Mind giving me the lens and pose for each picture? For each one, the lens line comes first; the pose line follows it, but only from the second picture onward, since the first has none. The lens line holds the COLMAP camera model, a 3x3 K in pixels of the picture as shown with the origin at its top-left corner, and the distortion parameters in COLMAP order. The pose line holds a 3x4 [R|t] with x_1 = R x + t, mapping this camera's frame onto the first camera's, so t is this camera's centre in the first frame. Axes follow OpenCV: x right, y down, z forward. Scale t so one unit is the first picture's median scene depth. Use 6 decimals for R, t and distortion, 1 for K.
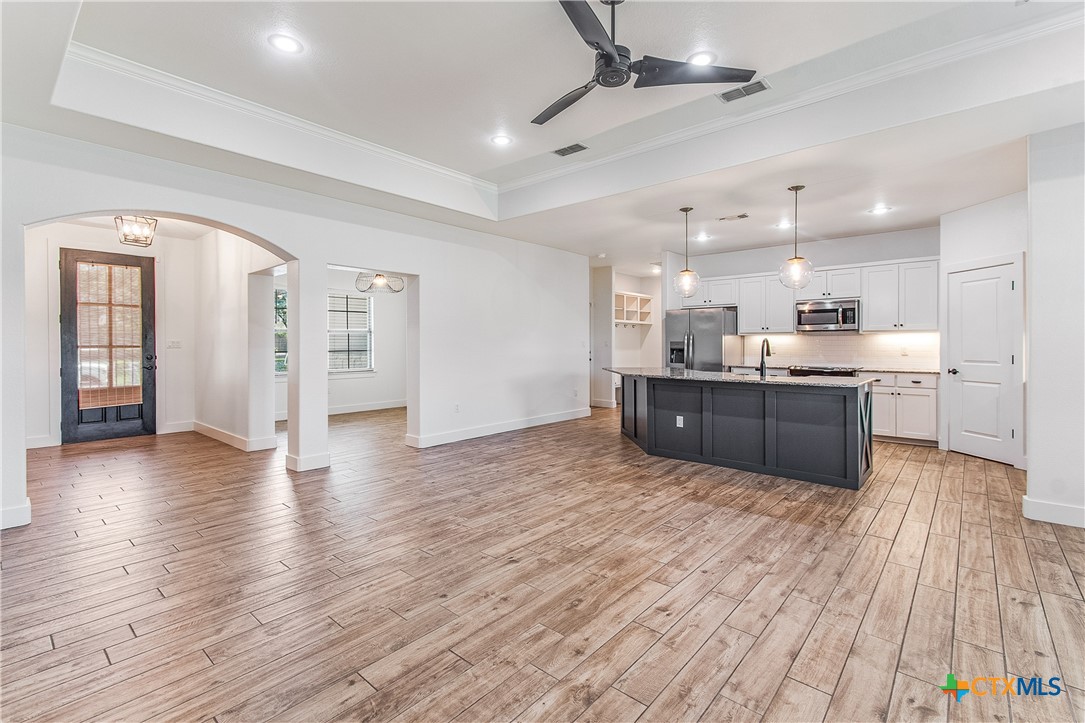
lens RADIAL K [[492.2, 0, 523.3], [0, 492.2, 353.2], [0, 0, 1]] dist [0.013045, -0.000539]
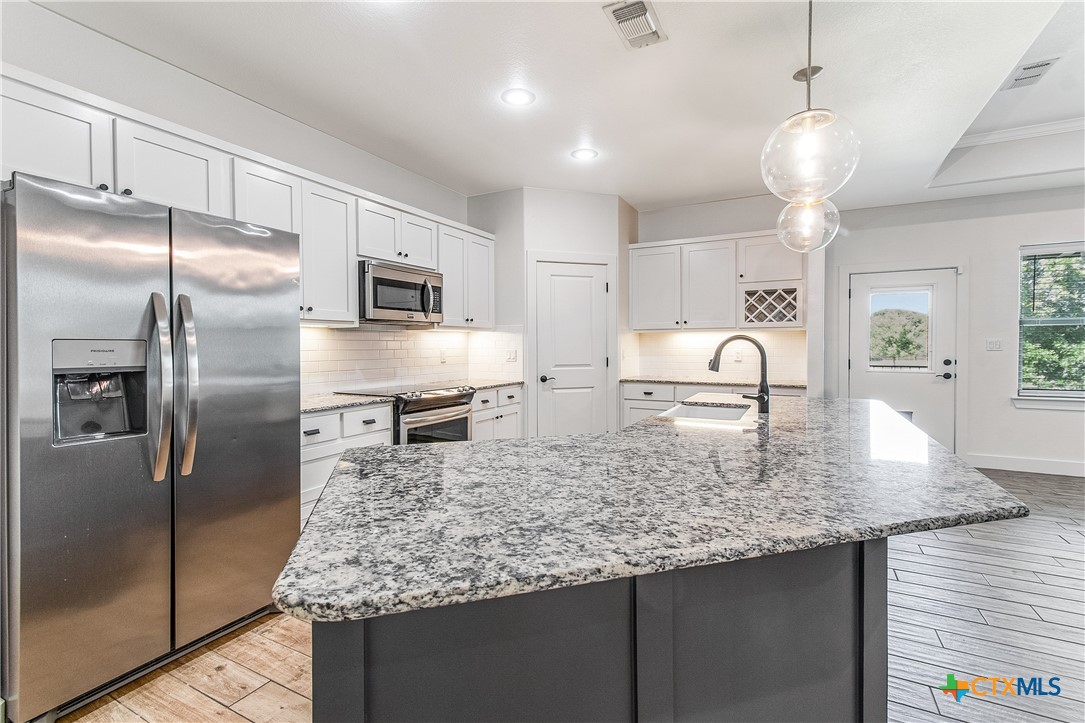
lens RADIAL K [[478.2, 0, 554.5], [0, 478.2, 359.7], [0, 0, 1]] dist [0.016693, -0.024292]
pose [[-0.252183, -0.026949, 0.967304, 0.075125], [0.022914, 0.999166, 0.033811, -0.021942], [-0.967408, 0.030692, -0.251355, 1.135116]]
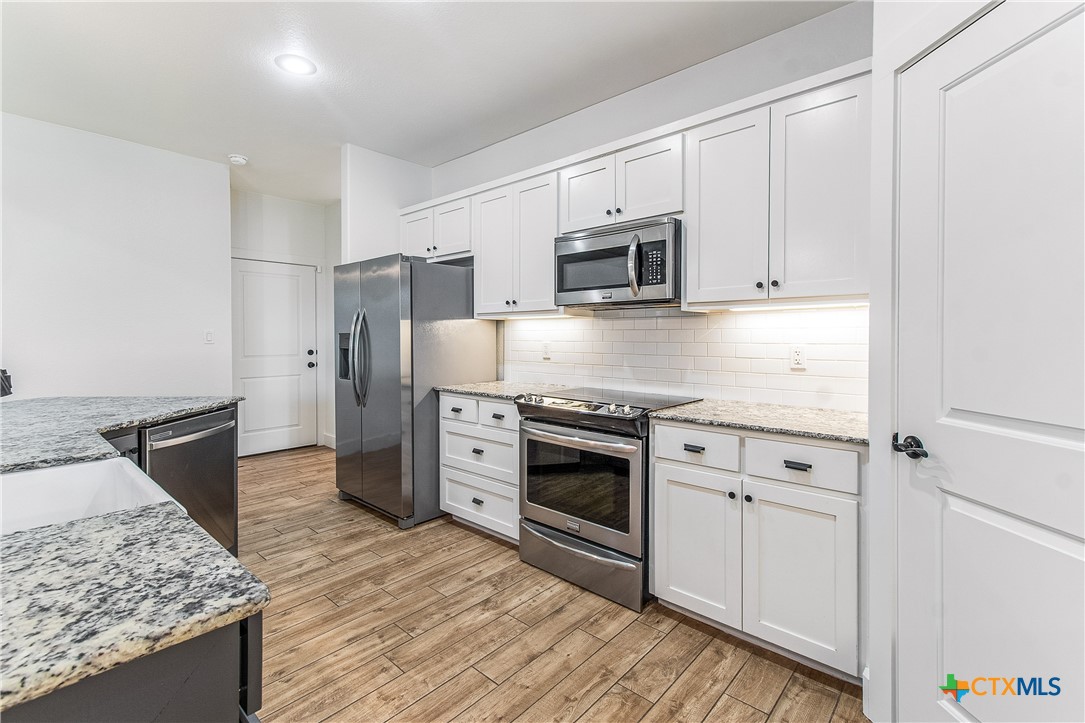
lens RADIAL K [[481.1, 0, 539.8], [0, 481.1, 344.3], [0, 0, 1]] dist [0.000735, -0.000032]
pose [[0.999979, 0.002306, -0.006063, 0.649288], [-0.002347, 0.999974, -0.006760, -0.013303], [0.006048, 0.006774, 0.999959, 0.720469]]
